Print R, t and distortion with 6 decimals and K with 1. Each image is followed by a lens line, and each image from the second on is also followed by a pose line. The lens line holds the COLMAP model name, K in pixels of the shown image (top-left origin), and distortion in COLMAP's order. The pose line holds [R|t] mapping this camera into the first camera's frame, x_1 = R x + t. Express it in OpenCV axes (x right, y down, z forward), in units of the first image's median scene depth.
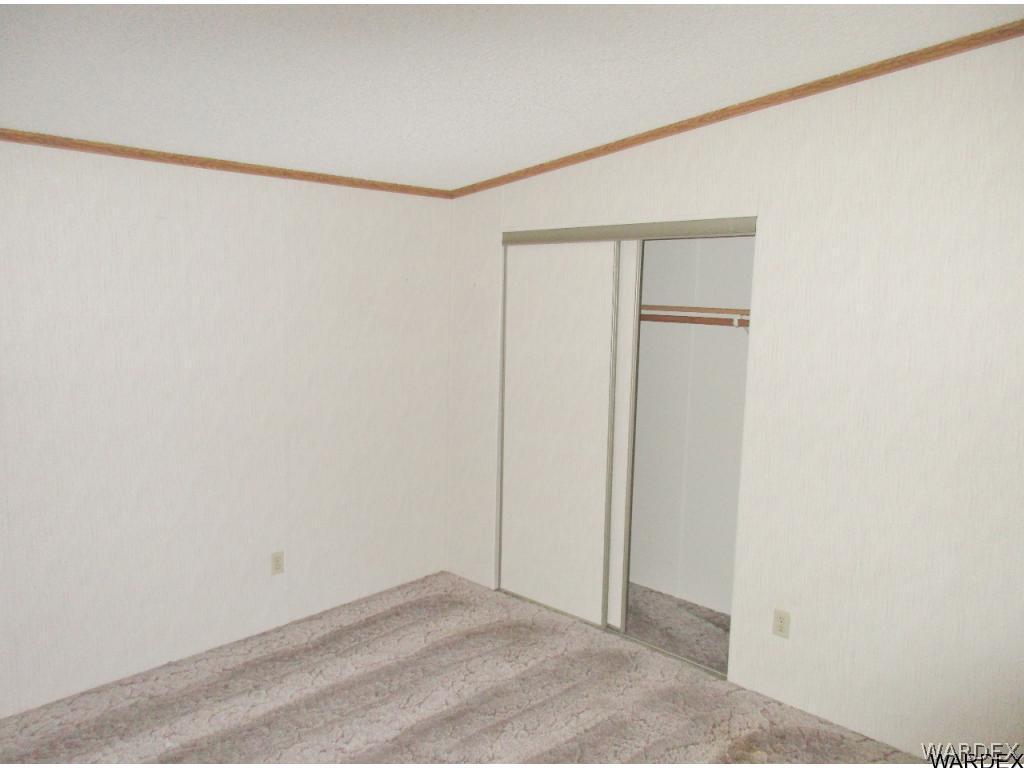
lens RADIAL K [[774.1, 0, 511.1], [0, 774.1, 384.7], [0, 0, 1]] dist [-0.007947, -0.002810]
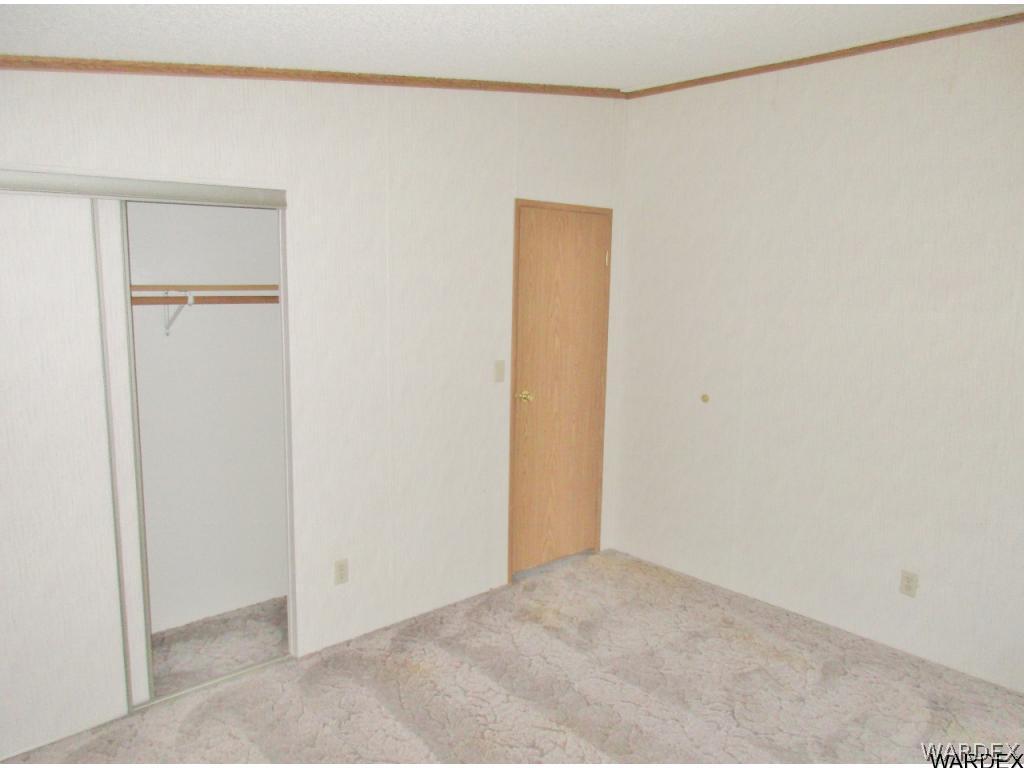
lens RADIAL K [[774.1, 0, 511.1], [0, 774.1, 383.6], [0, 0, 1]] dist [-0.007947, -0.002810]
pose [[0.038749, -0.167390, 0.985129, -0.593180], [0.114143, 0.980158, 0.162055, -0.088322], [-0.992708, 0.106166, 0.057087, 0.590492]]
